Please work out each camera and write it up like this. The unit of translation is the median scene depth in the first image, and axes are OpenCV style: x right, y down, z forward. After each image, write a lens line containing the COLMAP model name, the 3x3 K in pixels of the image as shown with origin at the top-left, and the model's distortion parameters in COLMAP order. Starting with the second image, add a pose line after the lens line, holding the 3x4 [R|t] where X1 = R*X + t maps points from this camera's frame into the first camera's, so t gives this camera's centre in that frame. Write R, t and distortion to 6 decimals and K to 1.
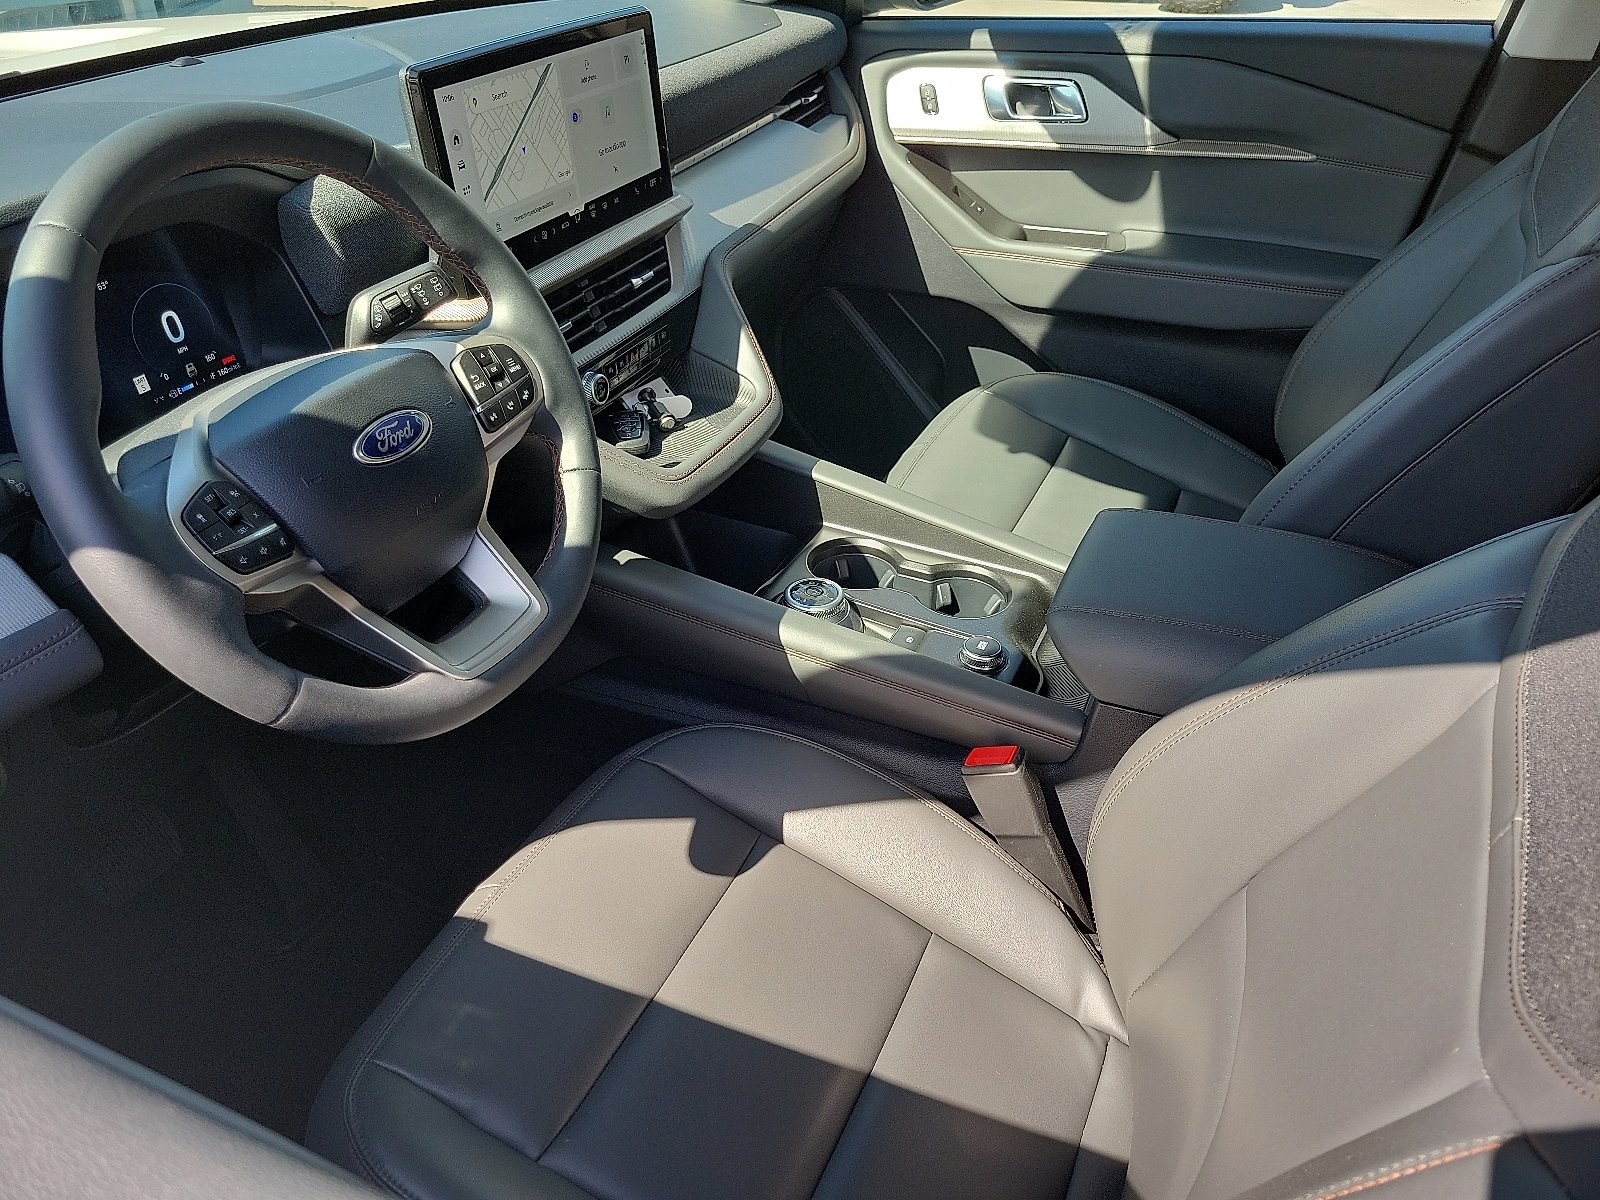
lens RADIAL K [[1129.8, 0, 800.0], [0, 1129.8, 600.0], [0, 0, 1]] dist [-0.002536, -0.000784]
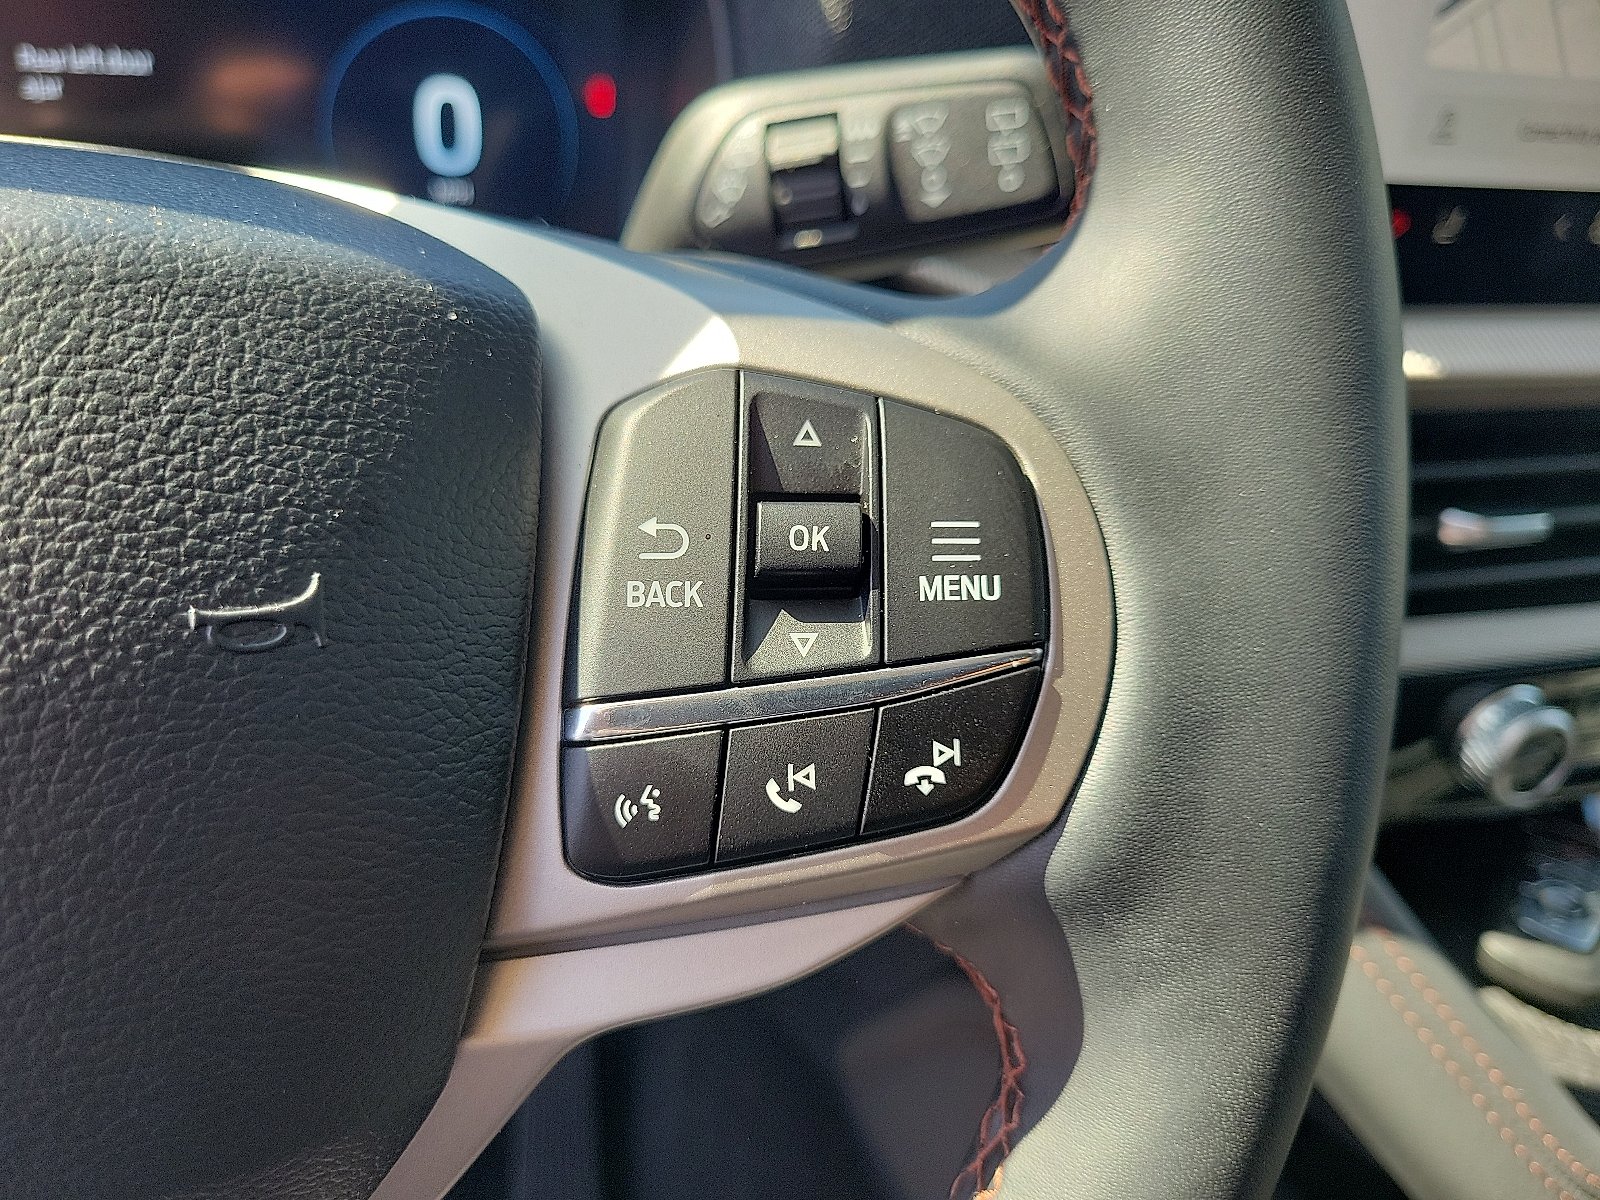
lens RADIAL K [[1129.8, 0, 800.0], [0, 1129.8, 600.0], [0, 0, 1]] dist [-0.002536, -0.000784]
pose [[0.628978, 0.421560, -0.653203, -0.162479], [-0.485333, 0.869295, 0.093687, -0.205770], [0.607321, 0.258094, 0.751365, 0.862922]]
